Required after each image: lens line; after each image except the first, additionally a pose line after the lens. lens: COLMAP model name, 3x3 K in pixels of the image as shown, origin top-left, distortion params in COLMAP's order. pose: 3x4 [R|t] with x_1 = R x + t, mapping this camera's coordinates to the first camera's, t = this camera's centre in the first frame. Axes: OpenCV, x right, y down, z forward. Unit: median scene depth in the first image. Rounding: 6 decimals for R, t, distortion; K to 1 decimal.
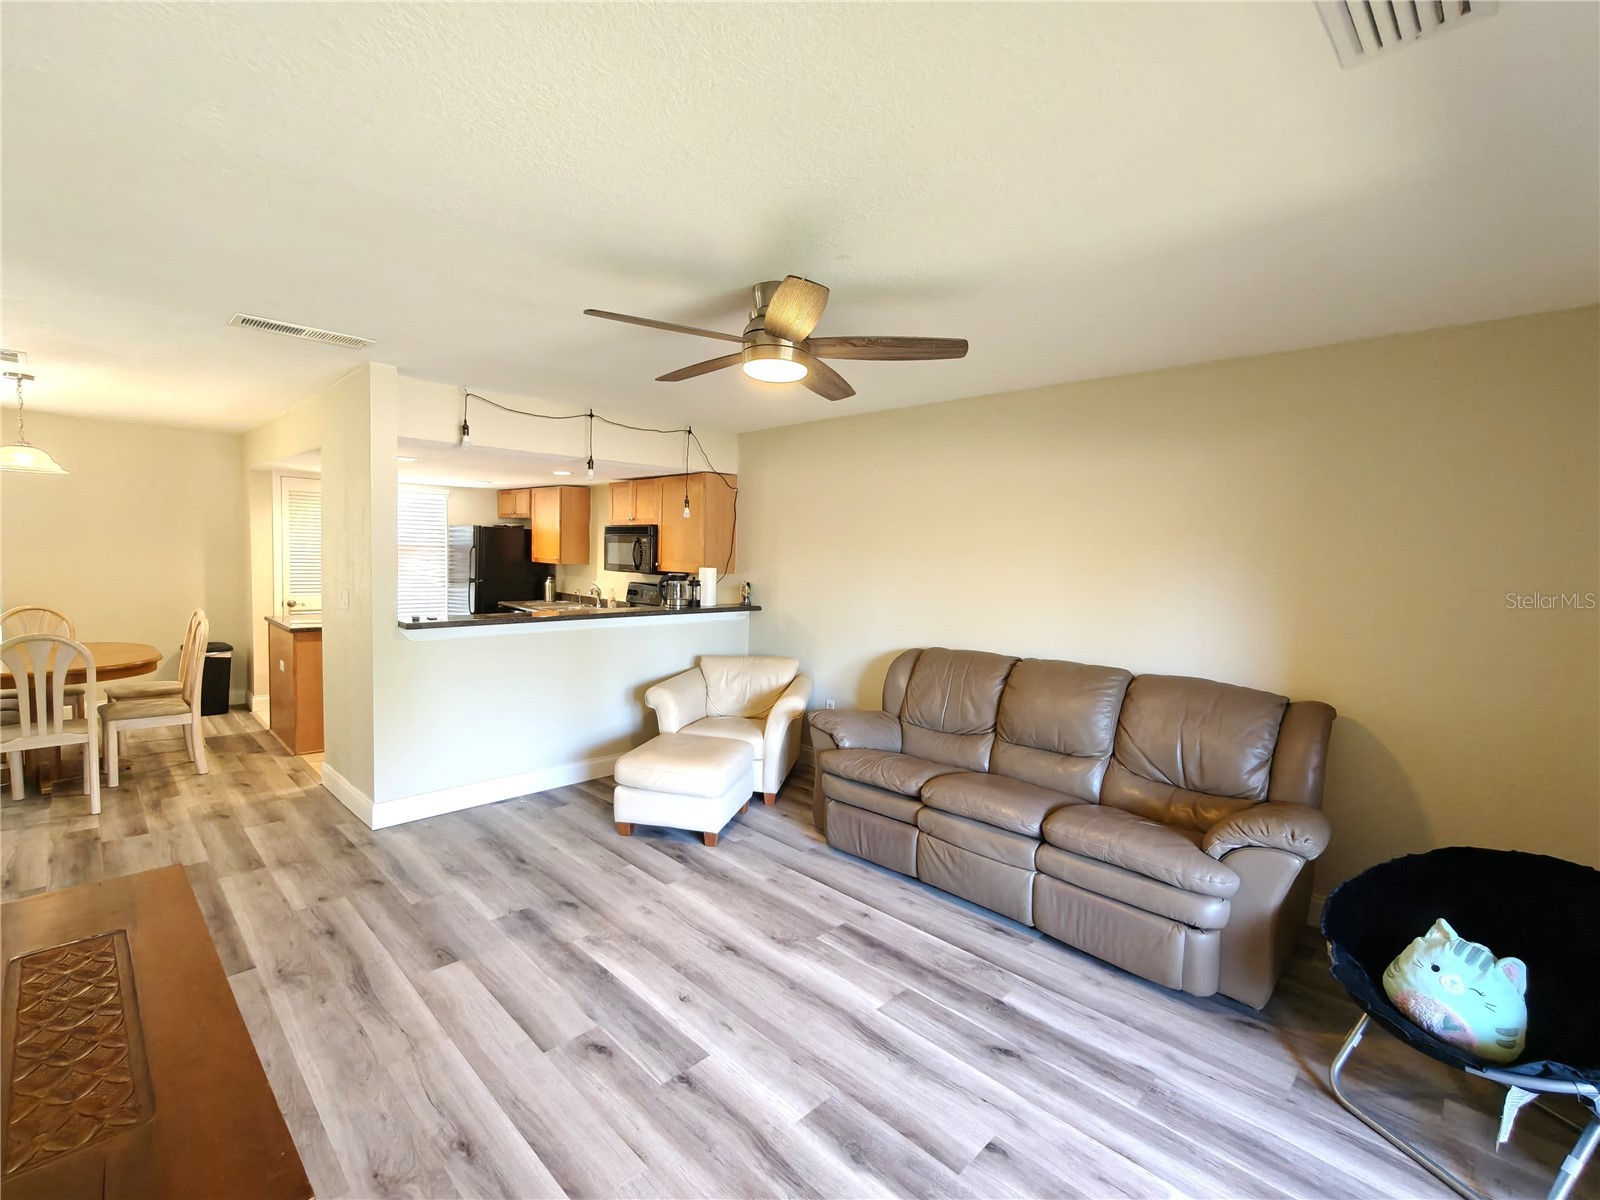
lens RADIAL K [[720.9, 0, 802.1], [0, 720.9, 602.3], [0, 0, 1]] dist [0.000838, 0.000180]
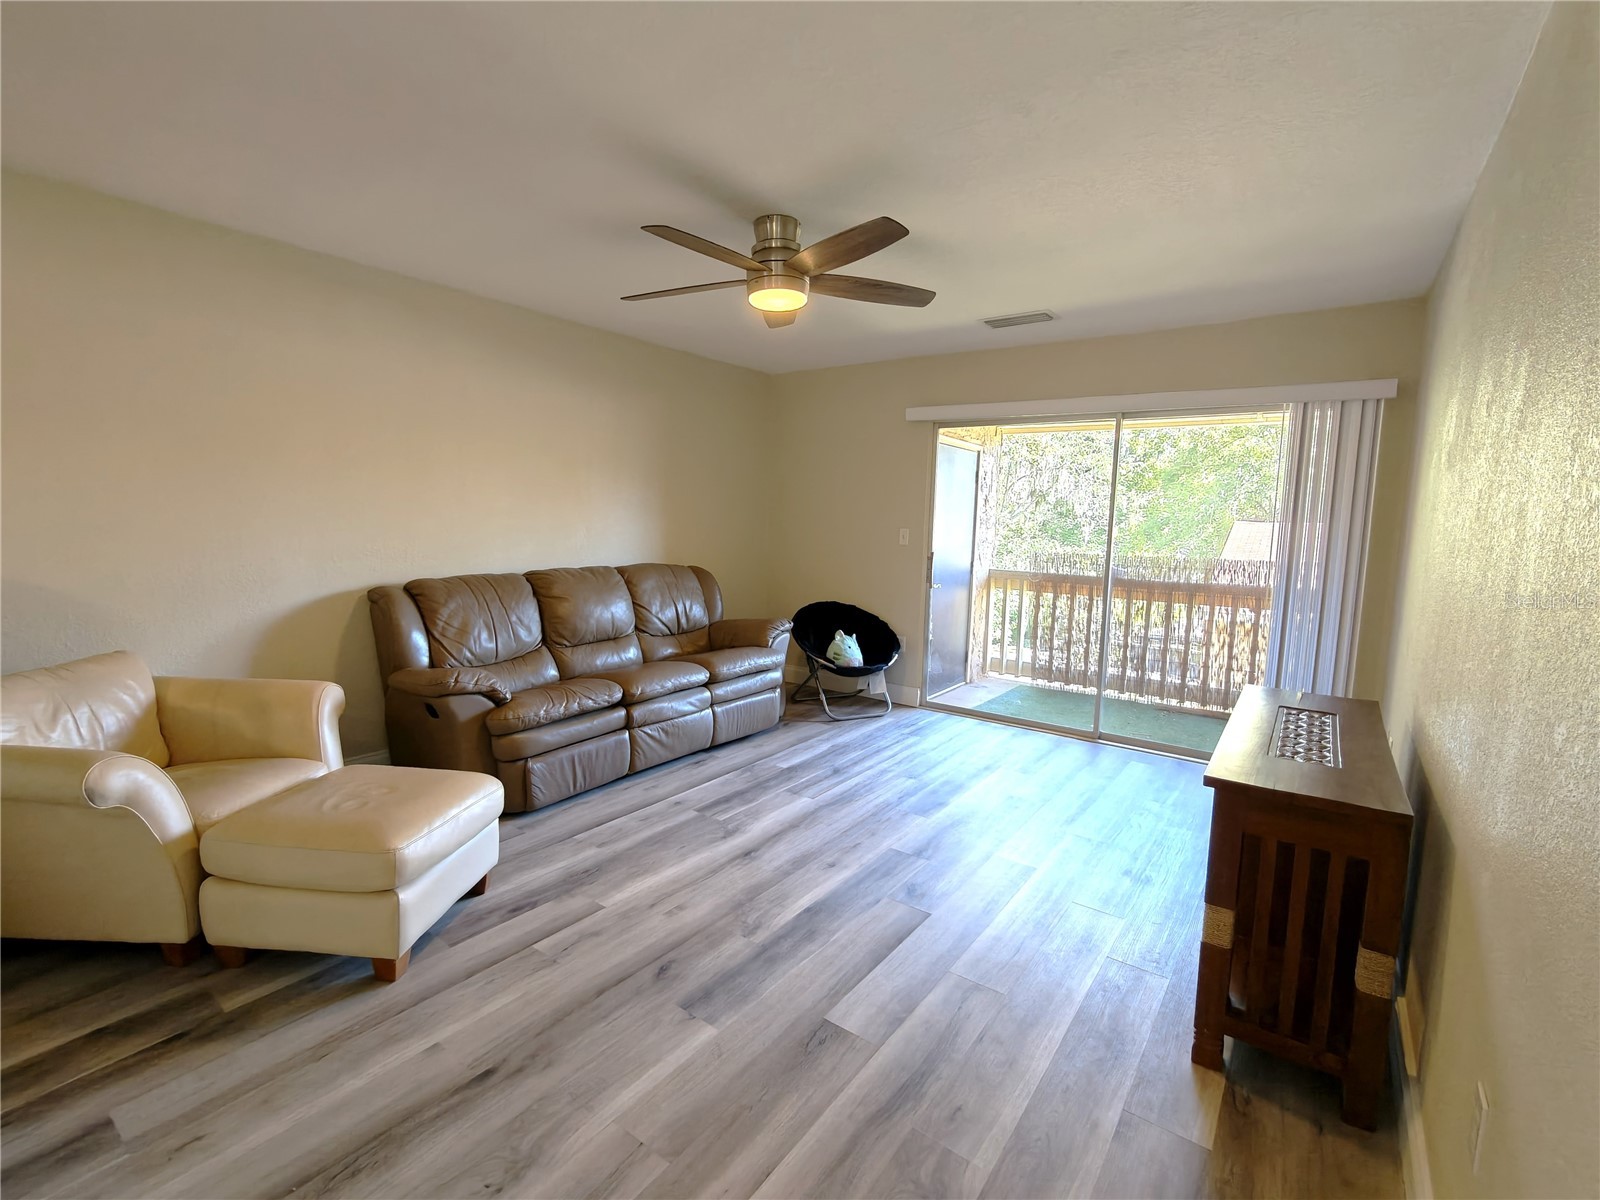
lens RADIAL K [[728.0, 0, 798.3], [0, 728.0, 596.6], [0, 0, 1]] dist [-0.001259, 0.000355]
pose [[-0.147932, -0.140414, 0.978979, -0.817476], [0.041431, 0.988121, 0.147986, -0.028932], [-0.988129, 0.062452, -0.140357, 0.792821]]
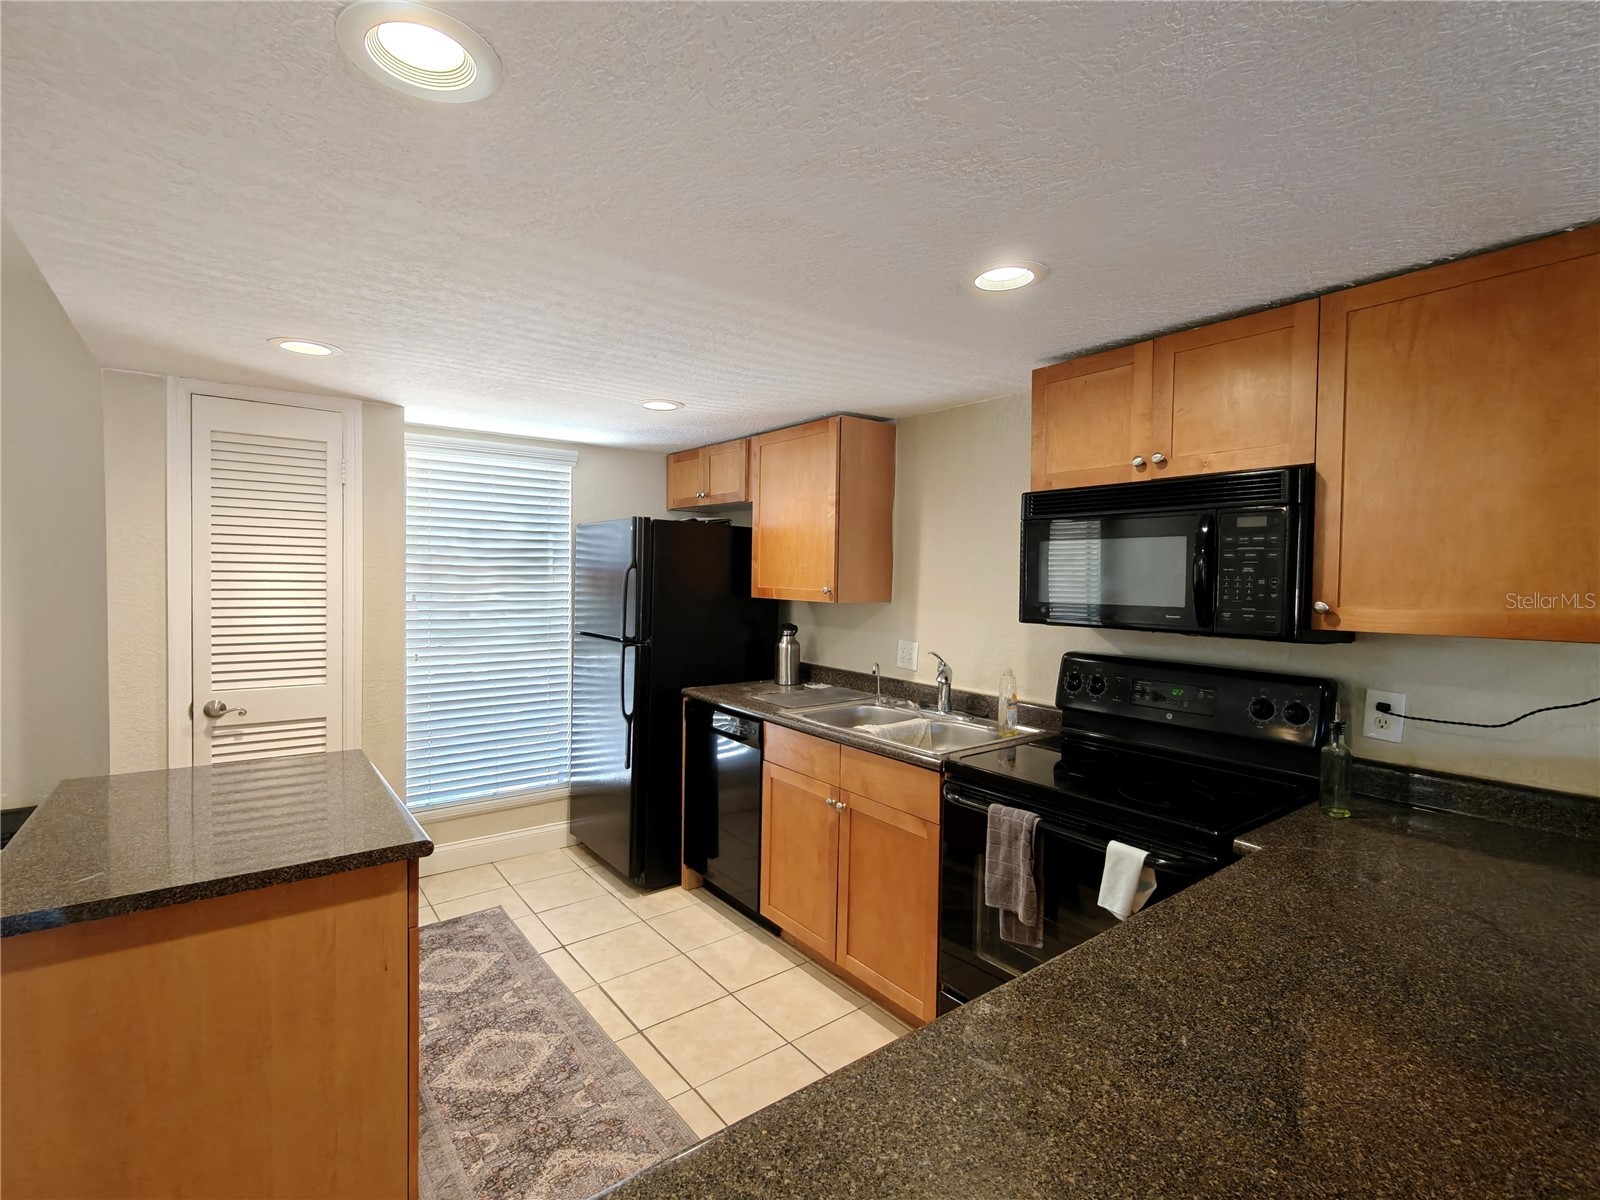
lens RADIAL K [[746.1, 0, 800.0], [0, 746.1, 600.0], [0, 0, 1]] dist [0.001202, -0.000096]
pose [[0.991222, -0.010346, -0.131801, -0.579174], [0.004724, 0.999068, -0.042895, -0.070550], [0.132122, 0.041896, 0.990348, 1.107001]]
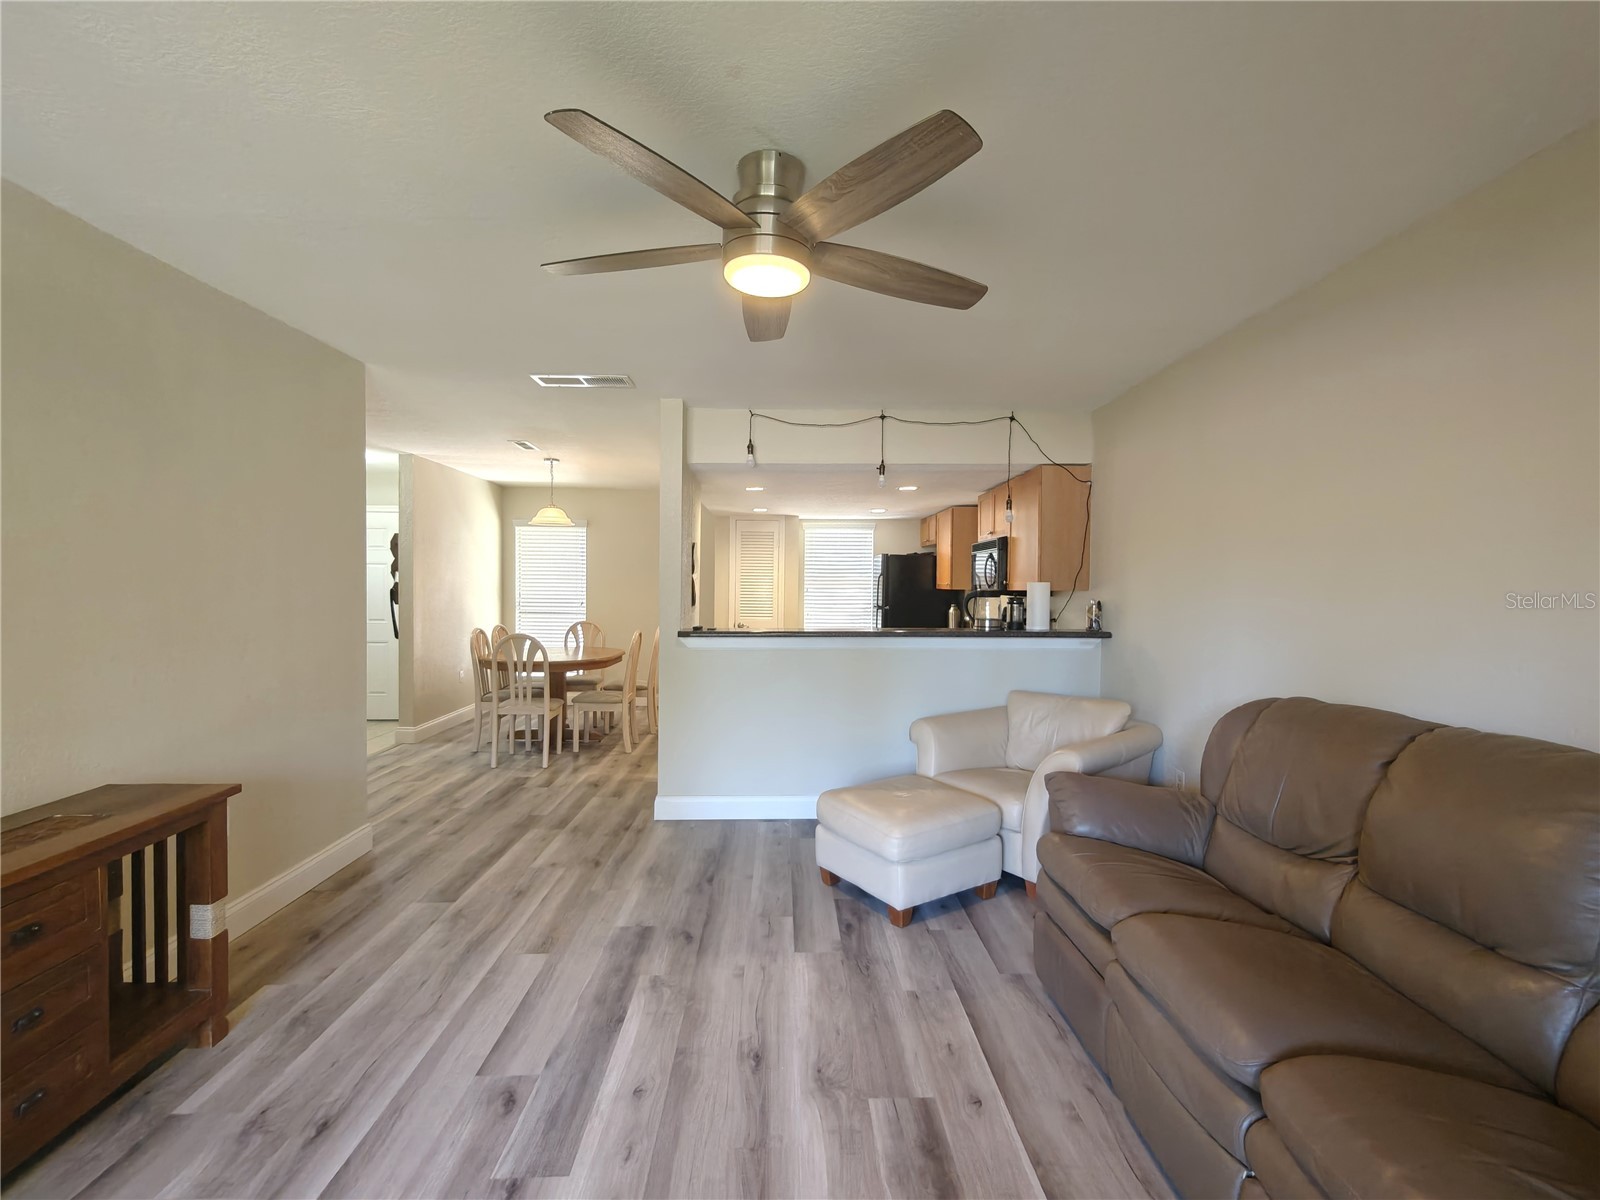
lens RADIAL K [[728.0, 0, 798.3], [0, 728.0, 596.6], [0, 0, 1]] dist [-0.001259, 0.000355]
pose [[0.721660, -0.014610, -0.692094, 0.345031], [-0.035149, 0.997714, -0.057713, 0.035338], [0.691355, 0.065975, 0.719497, 0.345150]]
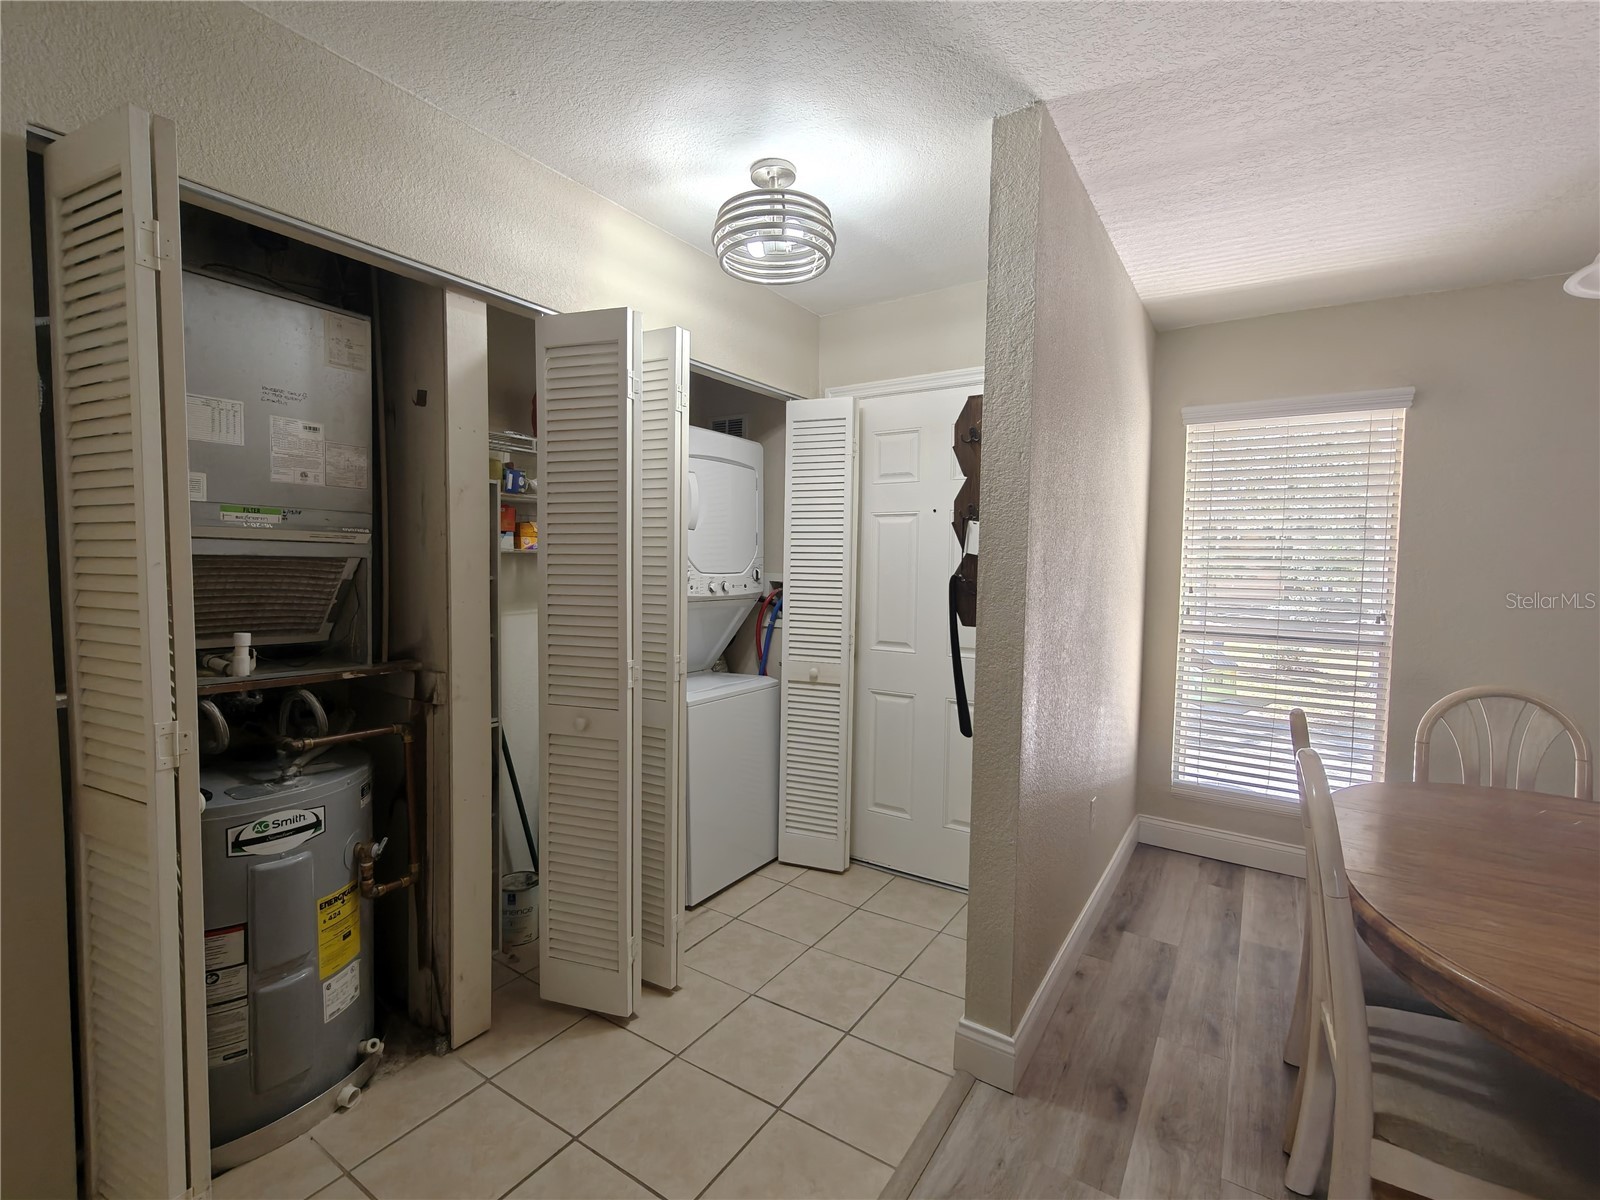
lens RADIAL K [[715.5, 0, 802.1], [0, 715.5, 601.5], [0, 0, 1]] dist [0.000022, -0.000394]
pose [[0.196578, 0.029970, -0.980030, -1.018685], [-0.080578, 0.996646, 0.014316, -0.027061], [0.977172, 0.076155, 0.198334, 0.696842]]
